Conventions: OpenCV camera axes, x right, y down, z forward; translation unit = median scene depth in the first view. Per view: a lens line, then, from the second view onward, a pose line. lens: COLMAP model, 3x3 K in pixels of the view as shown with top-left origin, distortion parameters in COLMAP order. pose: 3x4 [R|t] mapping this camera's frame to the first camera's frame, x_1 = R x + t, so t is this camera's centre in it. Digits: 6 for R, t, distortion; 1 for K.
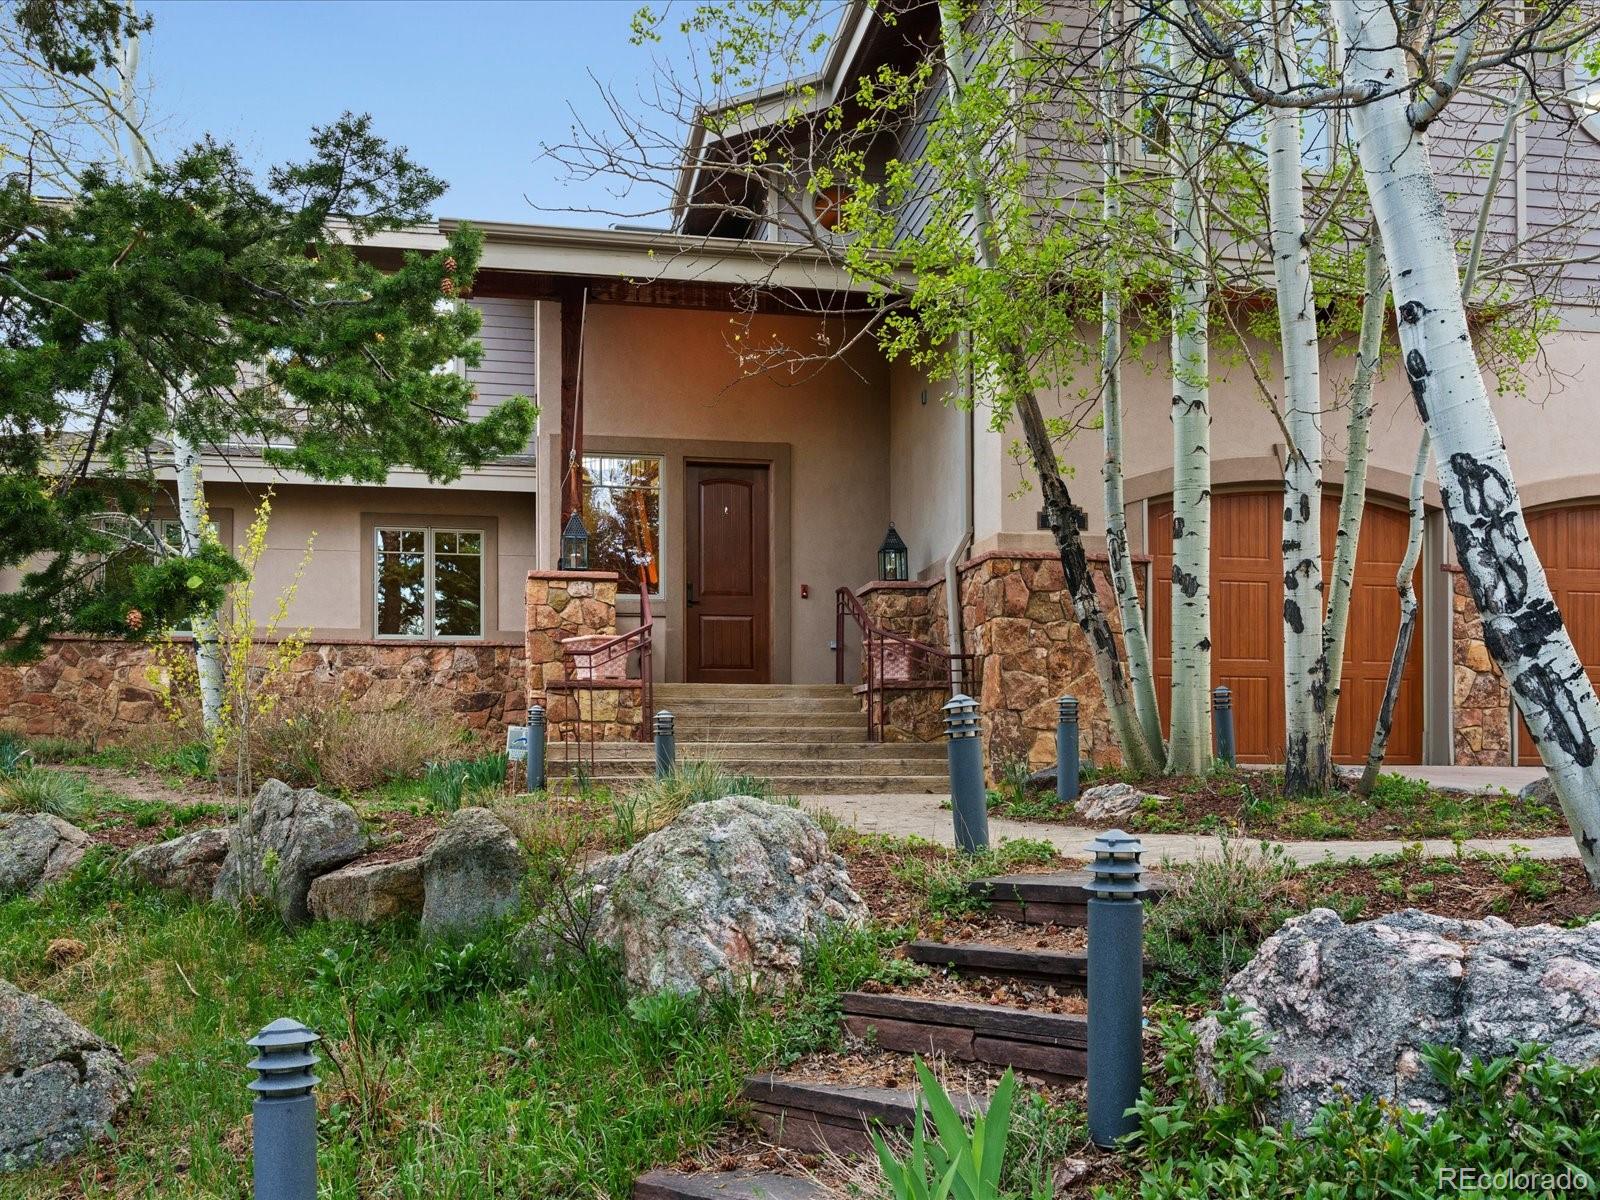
lens RADIAL K [[2160.6, 0, 800.0], [0, 2160.6, 601.5], [0, 0, 1]] dist [0.001954, 0.000000]
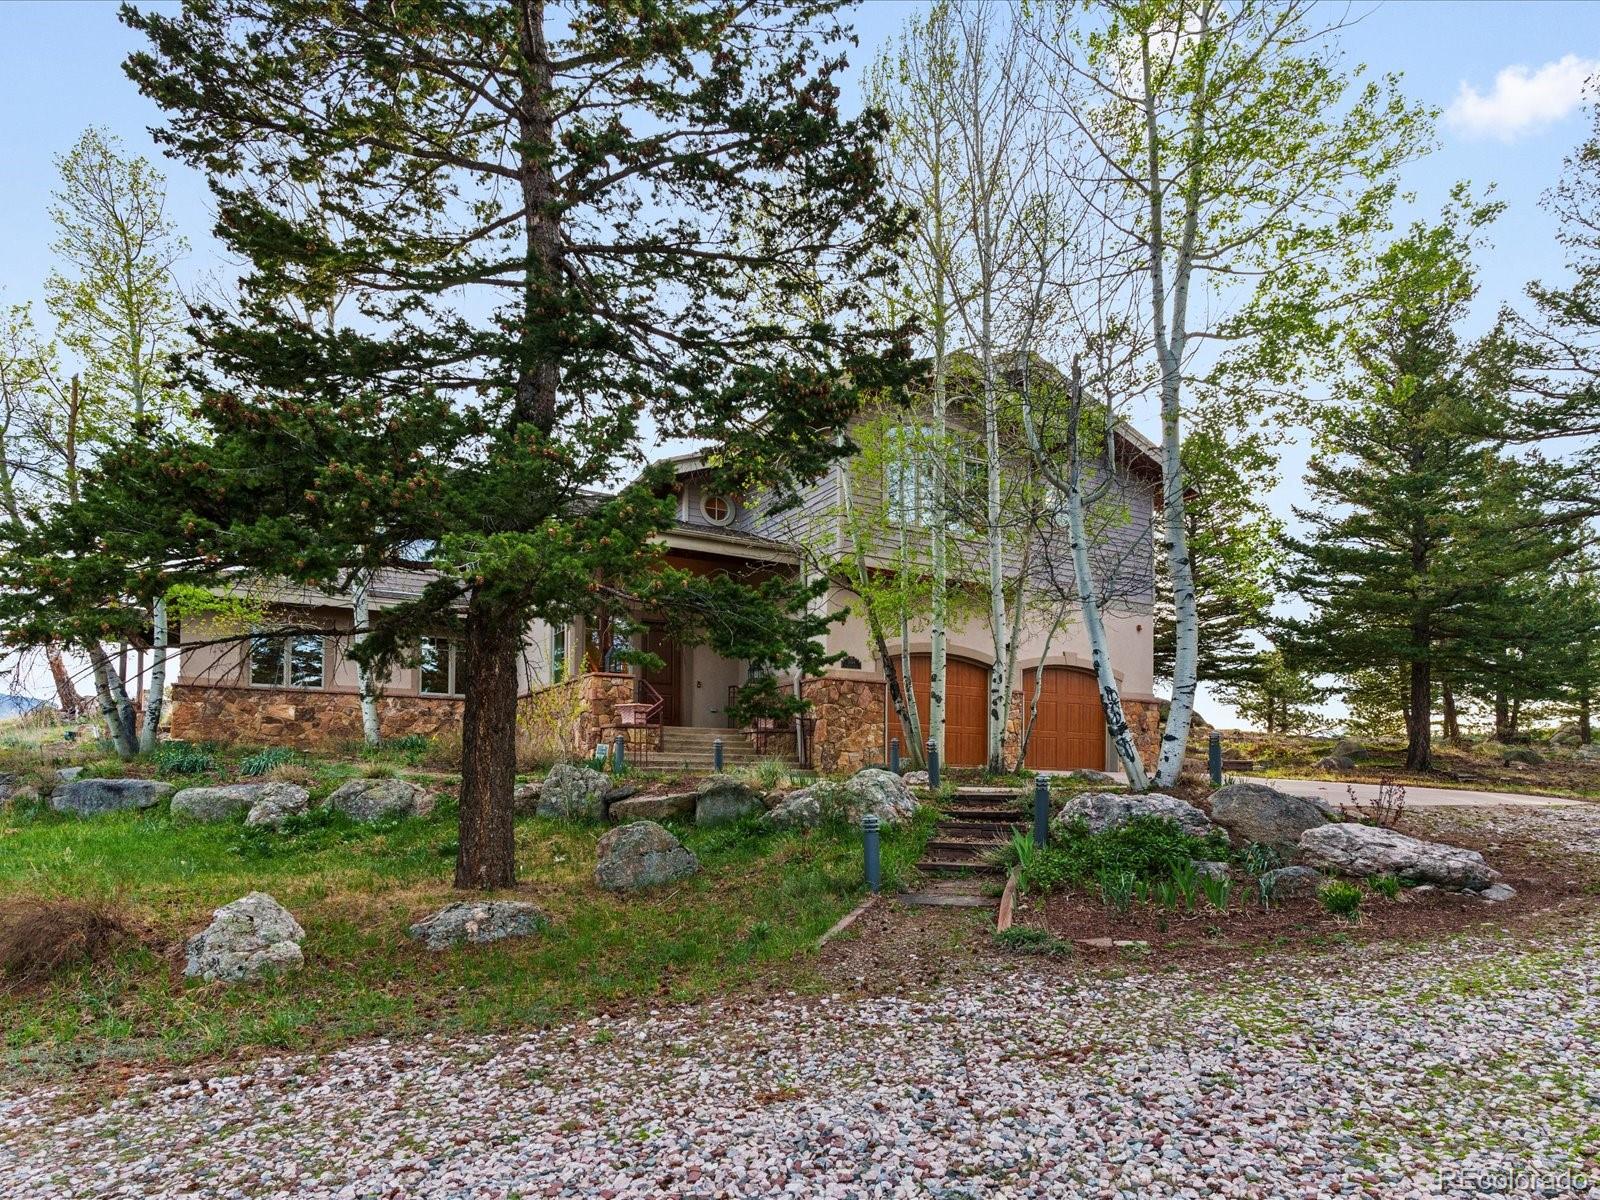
lens RADIAL K [[2160.6, 0, 800.0], [0, 2160.6, 600.0], [0, 0, 1]] dist [0.001954, 0.000000]
pose [[0.927382, 0.048632, 0.370942, -1.114608], [-0.044011, 0.998812, -0.020919, -0.075611], [-0.371519, 0.003074, 0.928420, -1.637016]]
